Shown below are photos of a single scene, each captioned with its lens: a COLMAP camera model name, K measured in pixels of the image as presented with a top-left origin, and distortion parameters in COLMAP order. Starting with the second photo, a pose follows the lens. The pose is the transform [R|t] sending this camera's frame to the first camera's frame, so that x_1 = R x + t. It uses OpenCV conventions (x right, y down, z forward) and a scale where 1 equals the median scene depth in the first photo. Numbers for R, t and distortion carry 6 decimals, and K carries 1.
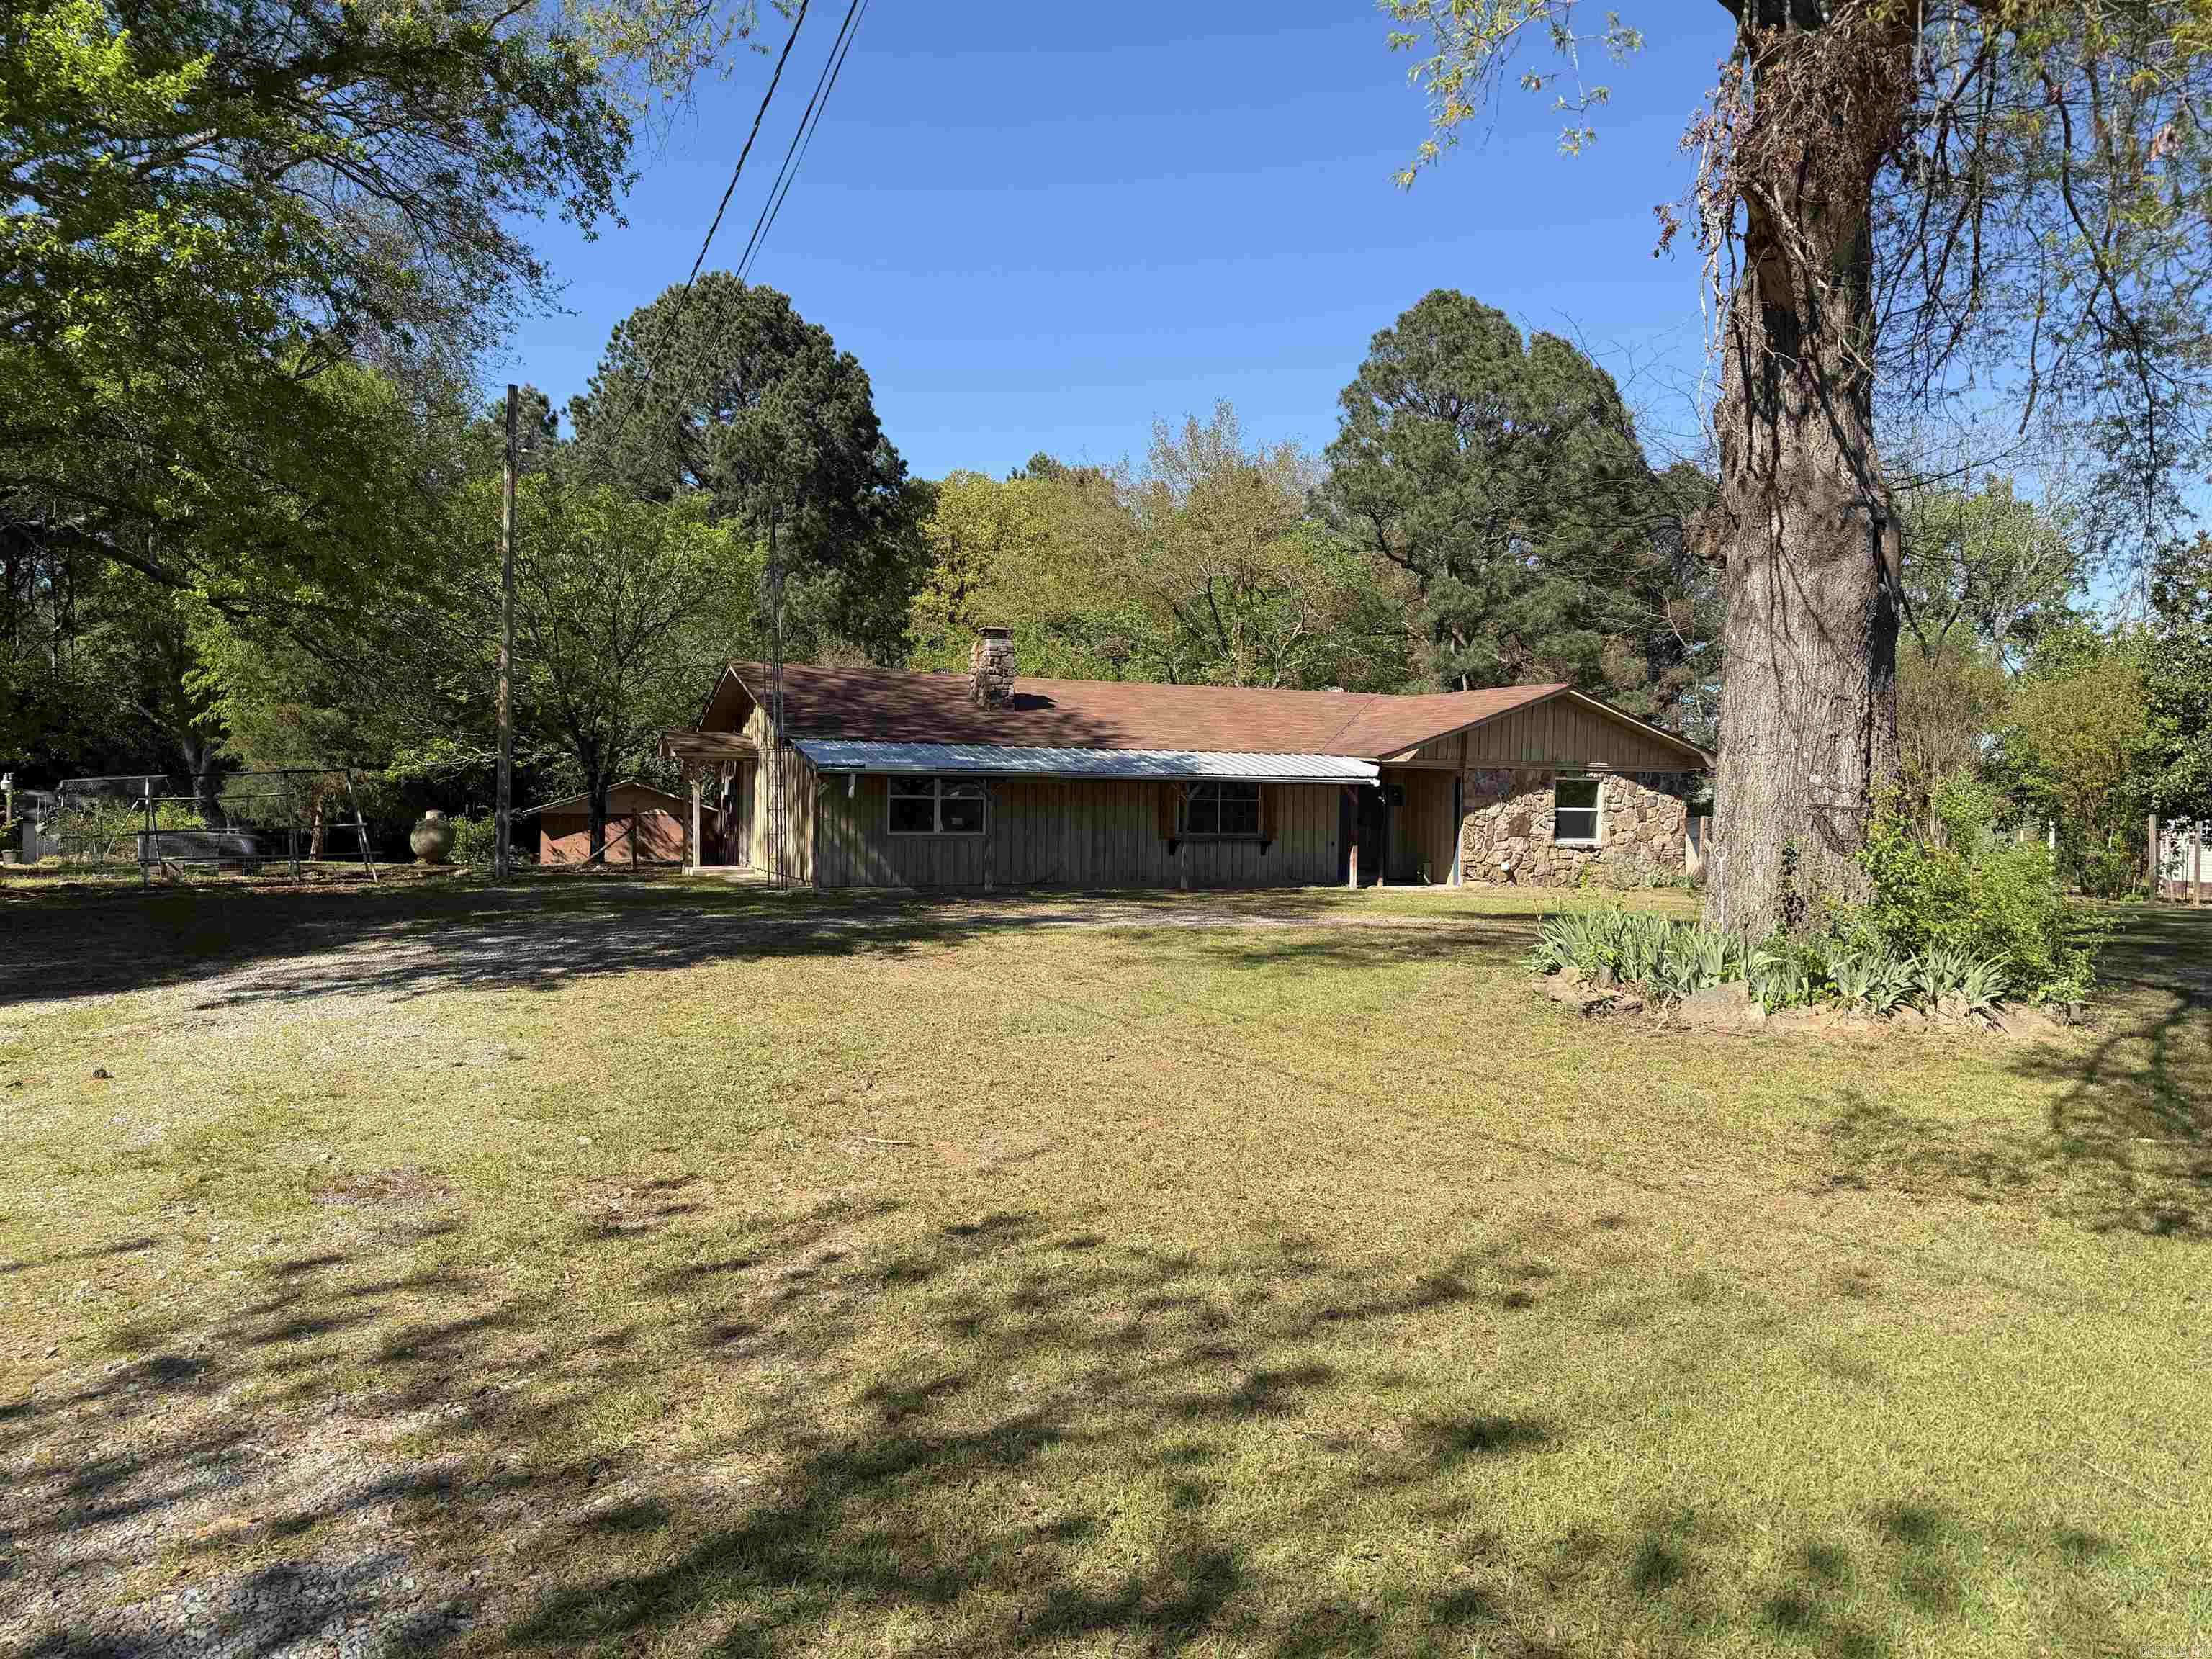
lens RADIAL K [[1611.4, 0, 1112.0], [0, 1611.4, 878.3], [0, 0, 1]] dist [0.054521, 0.000351]
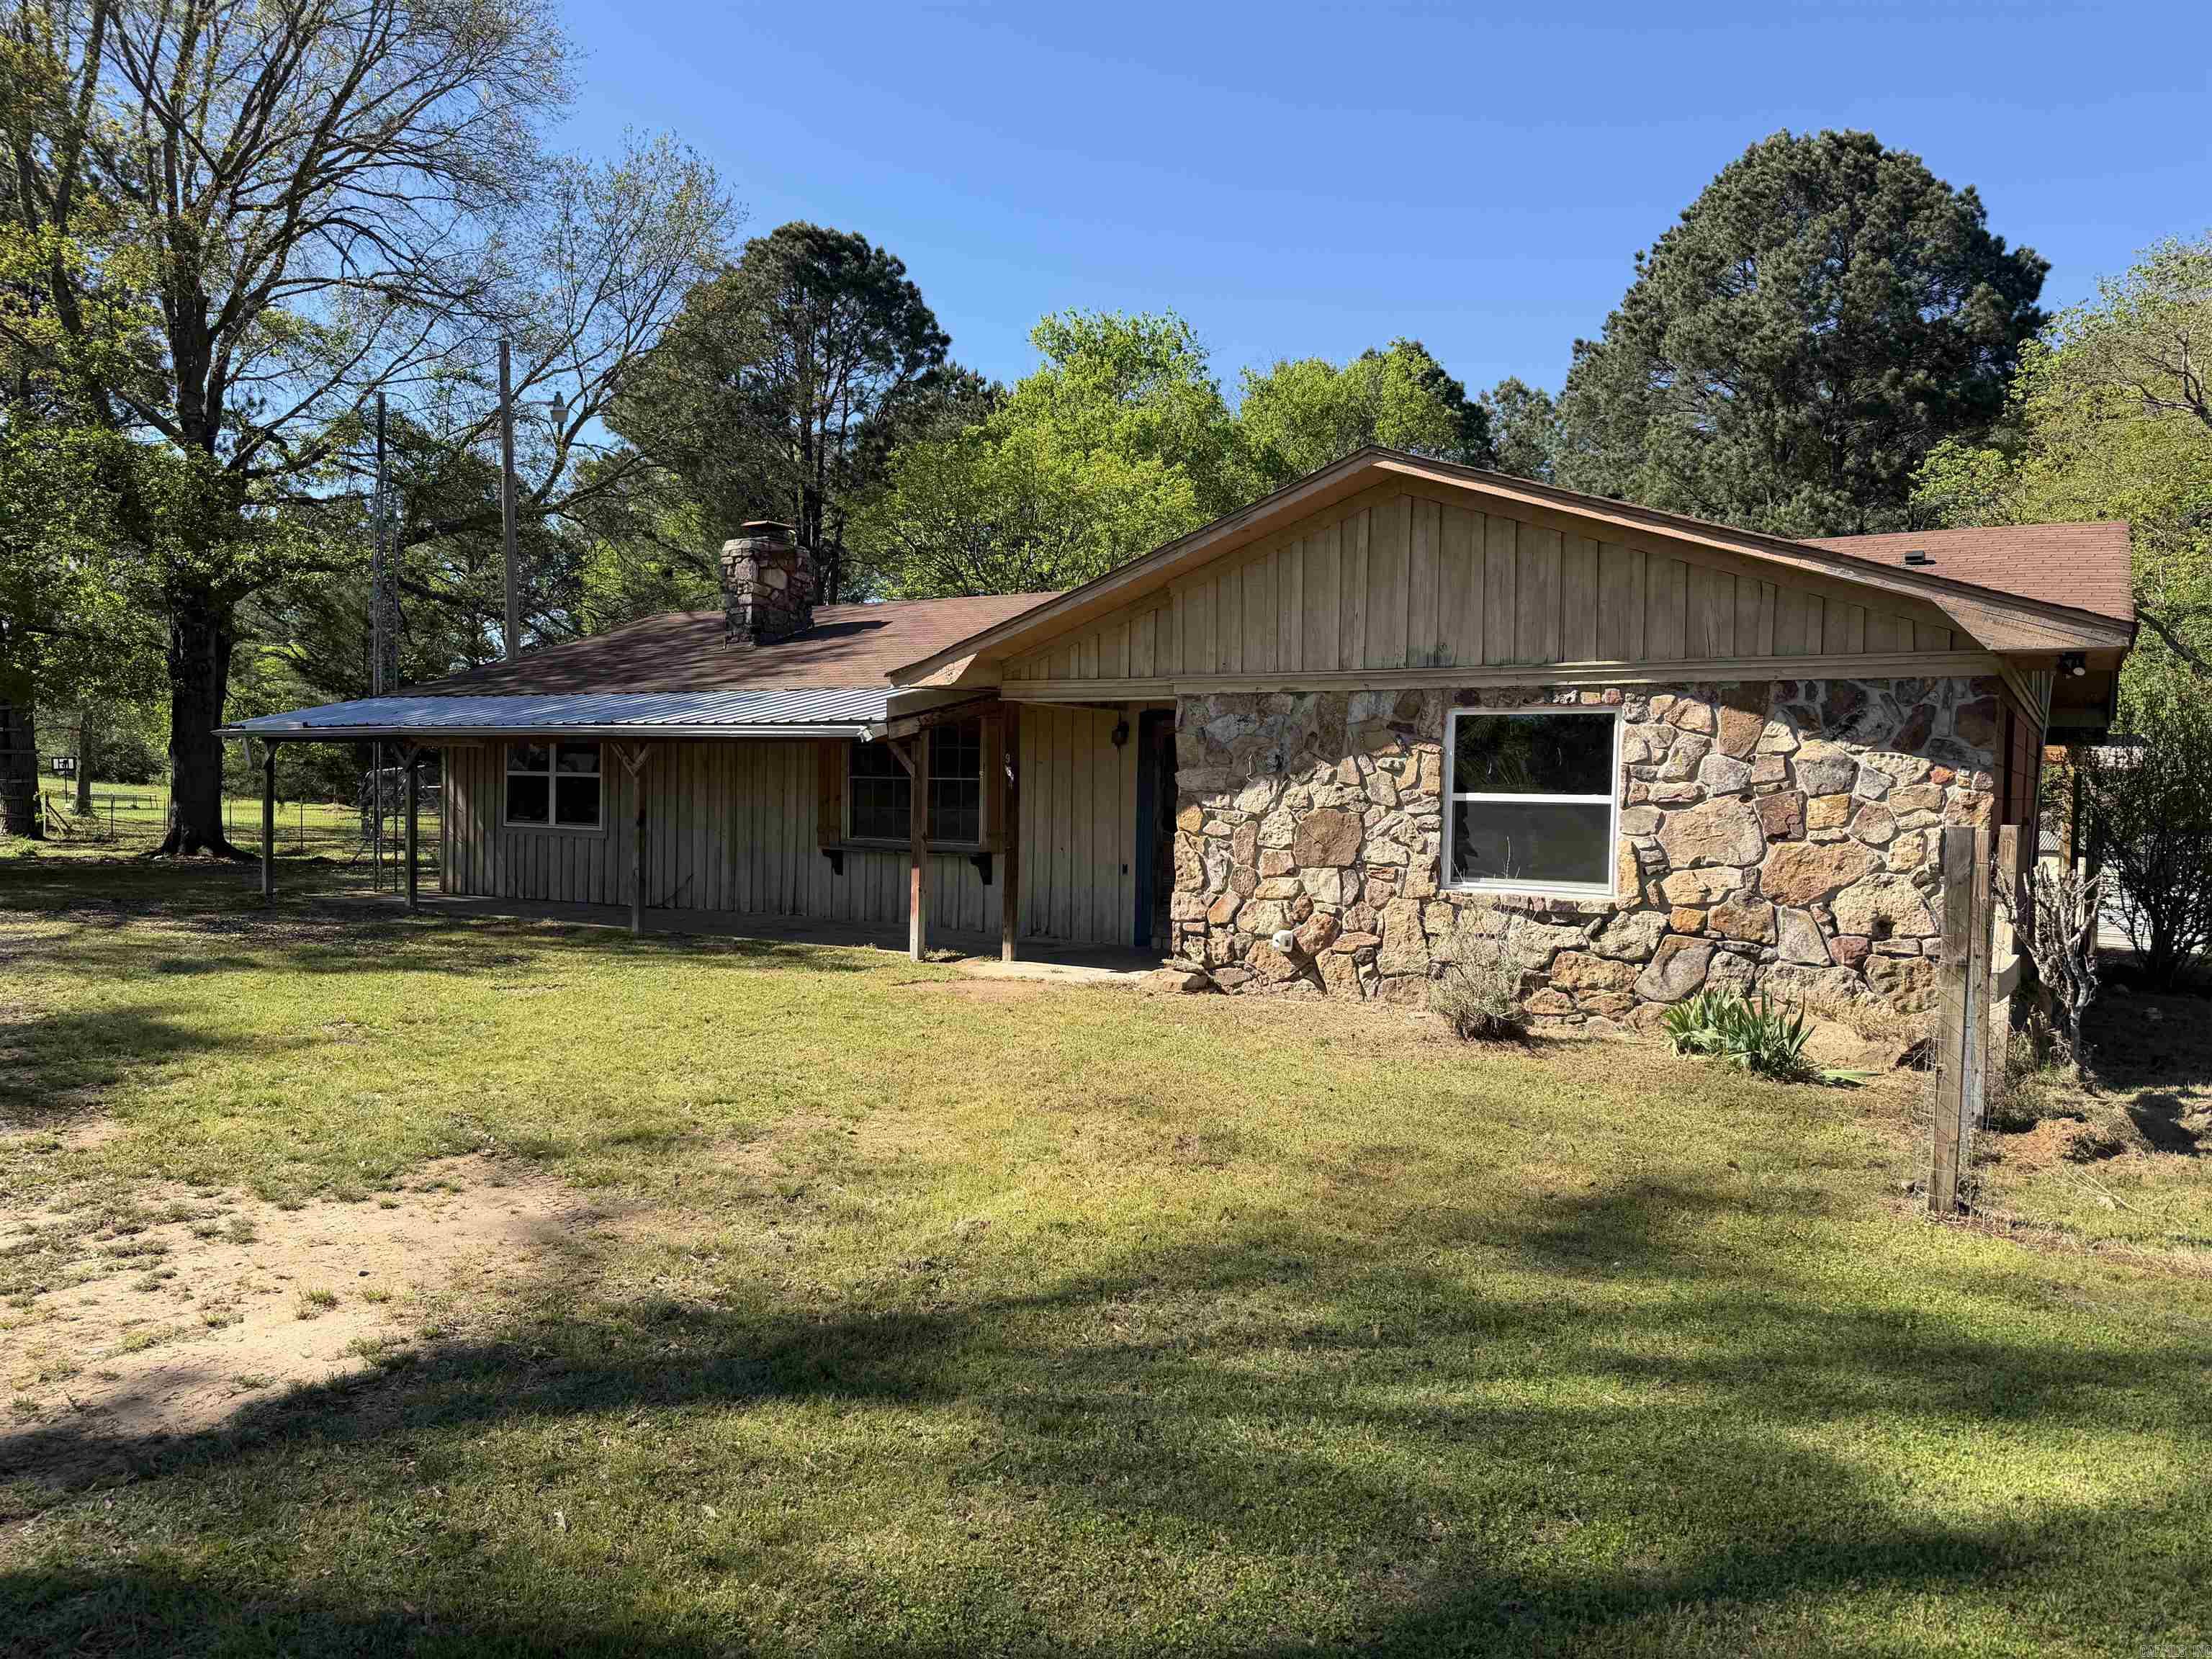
lens RADIAL K [[1511.0, 0, 1156.9], [0, 1511.0, 831.2], [0, 0, 1]] dist [0.183201, -0.164265]
pose [[0.558569, 0.017812, -0.829267, 0.524422], [-0.051853, 0.998564, -0.013477, -0.027082], [0.827836, 0.050528, 0.558691, 0.757671]]
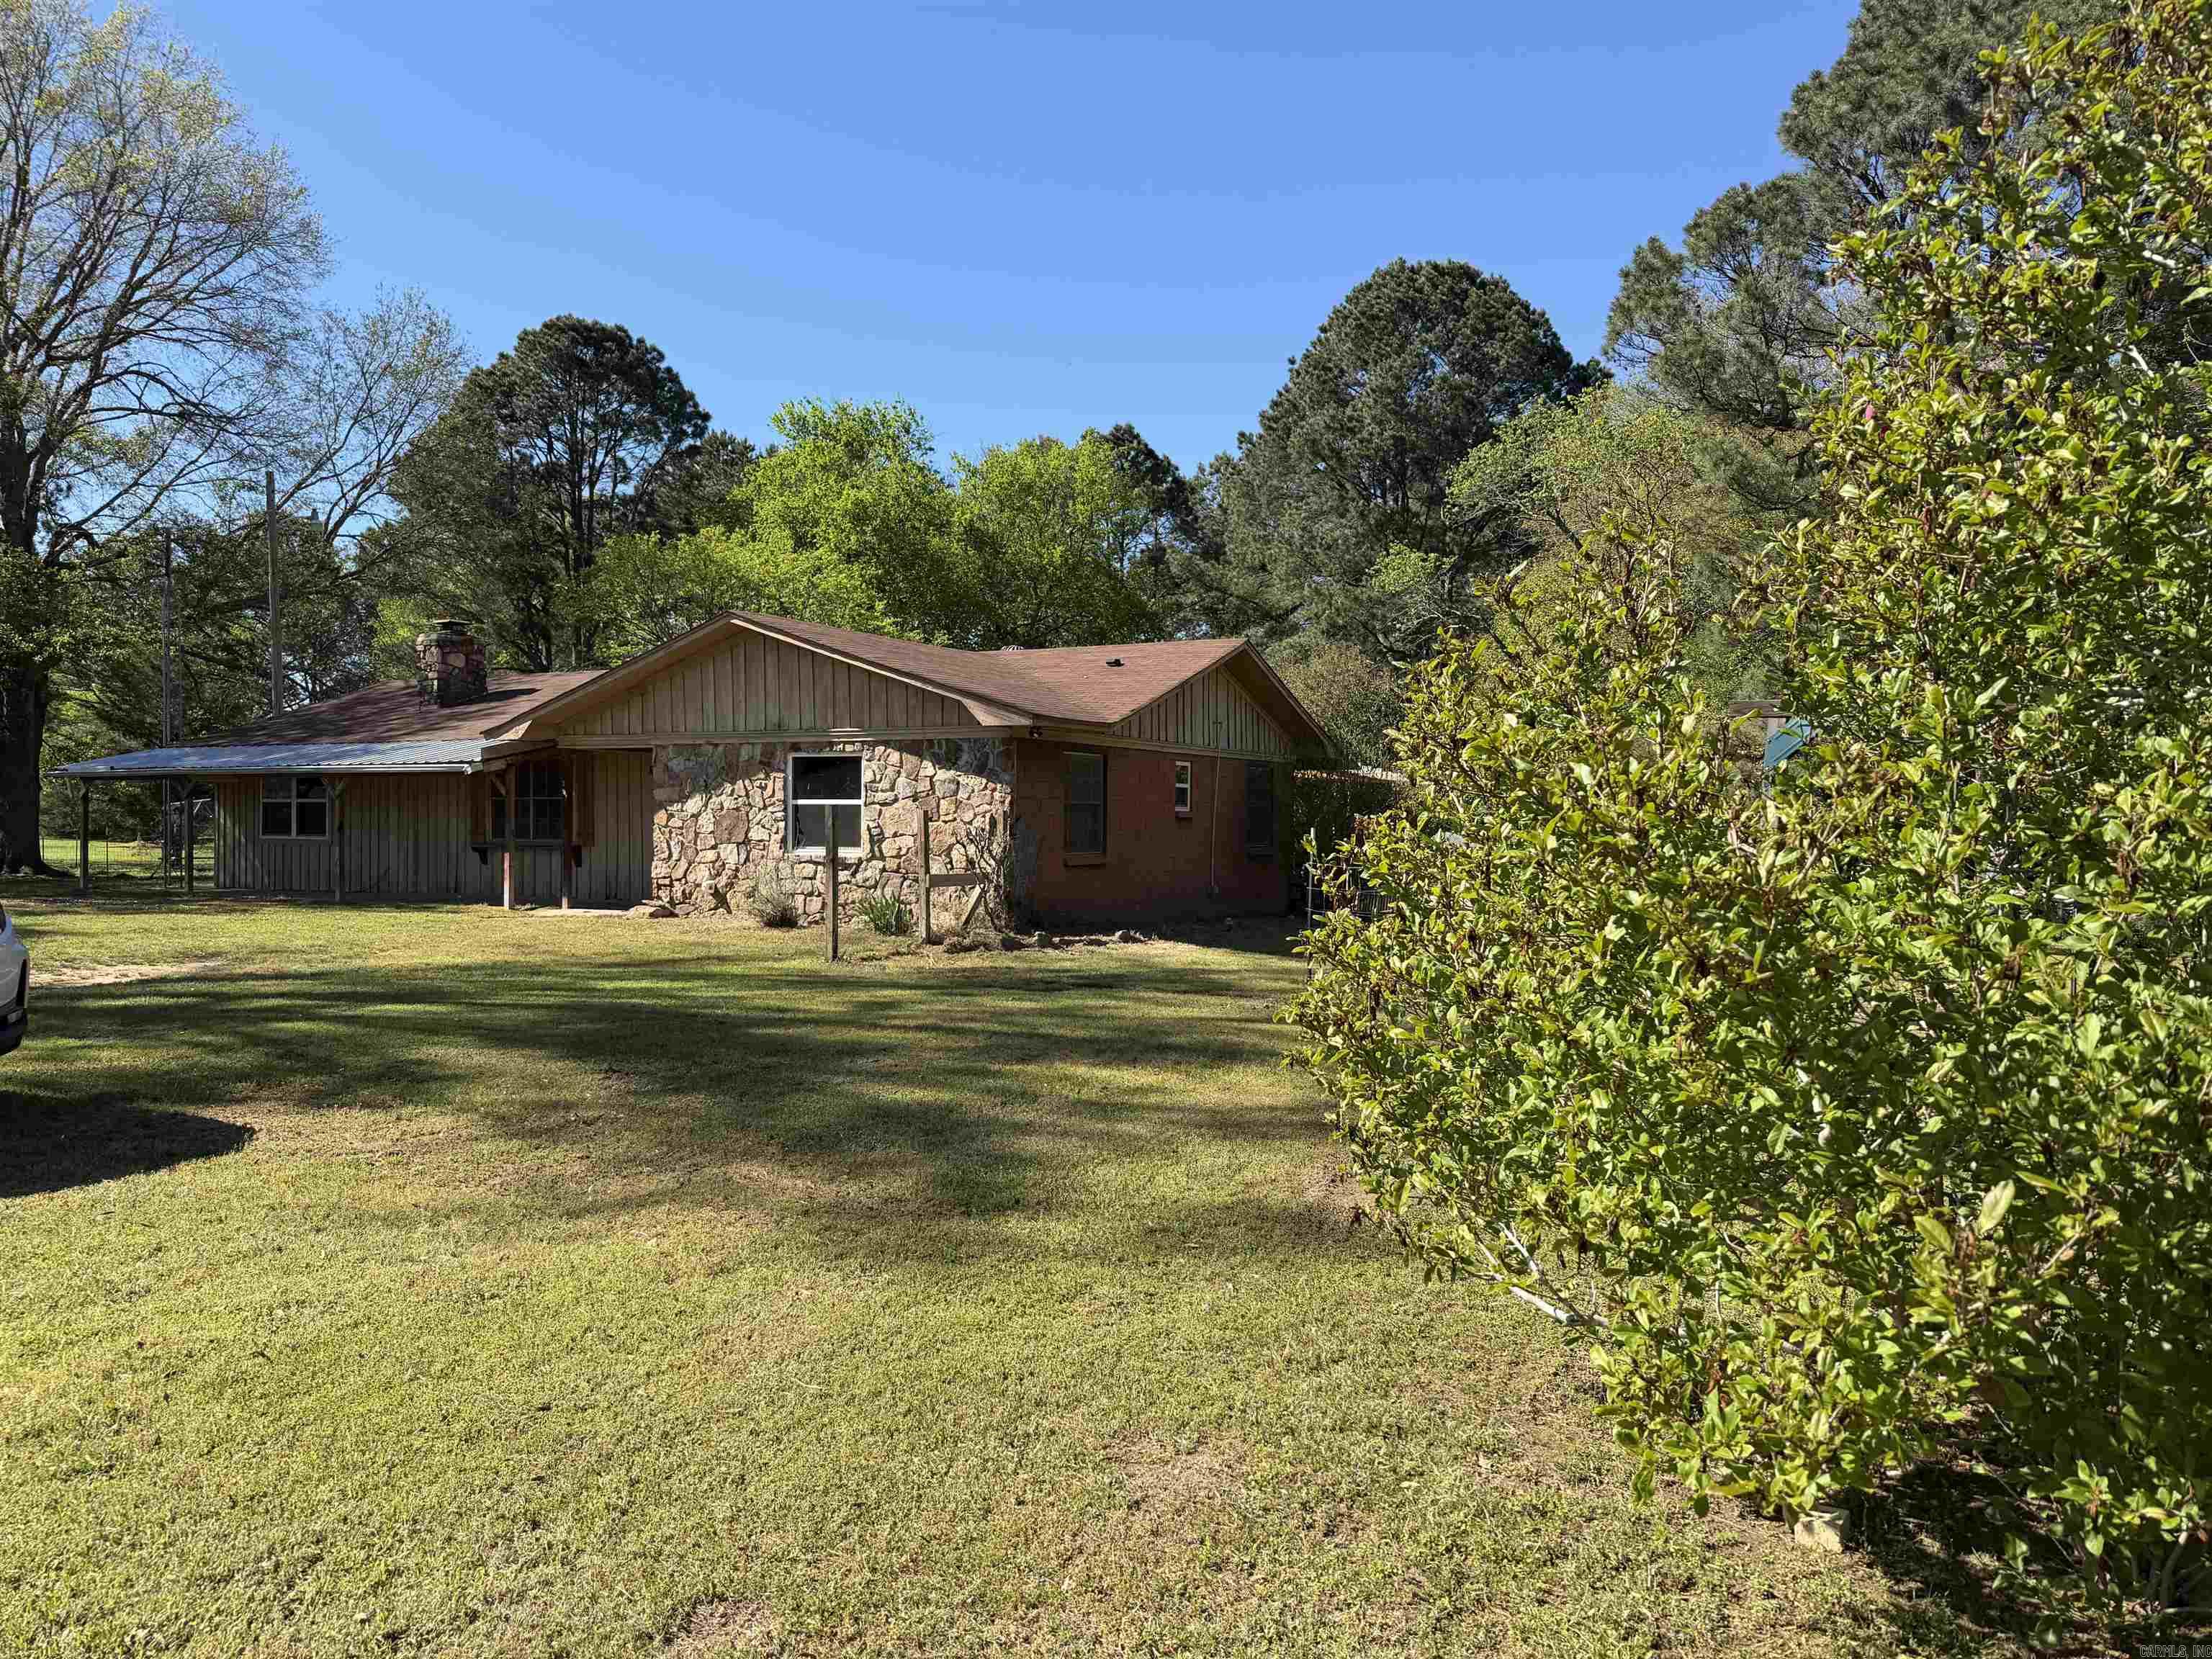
lens RADIAL K [[1567.6, 0, 1102.3], [0, 1567.6, 847.6], [0, 0, 1]] dist [0.155322, -0.091803]
pose [[0.598867, -0.000673, -0.800848, 0.866498], [-0.036674, 0.998927, -0.028264, -0.010896], [0.800008, 0.046297, 0.598200, 0.723296]]
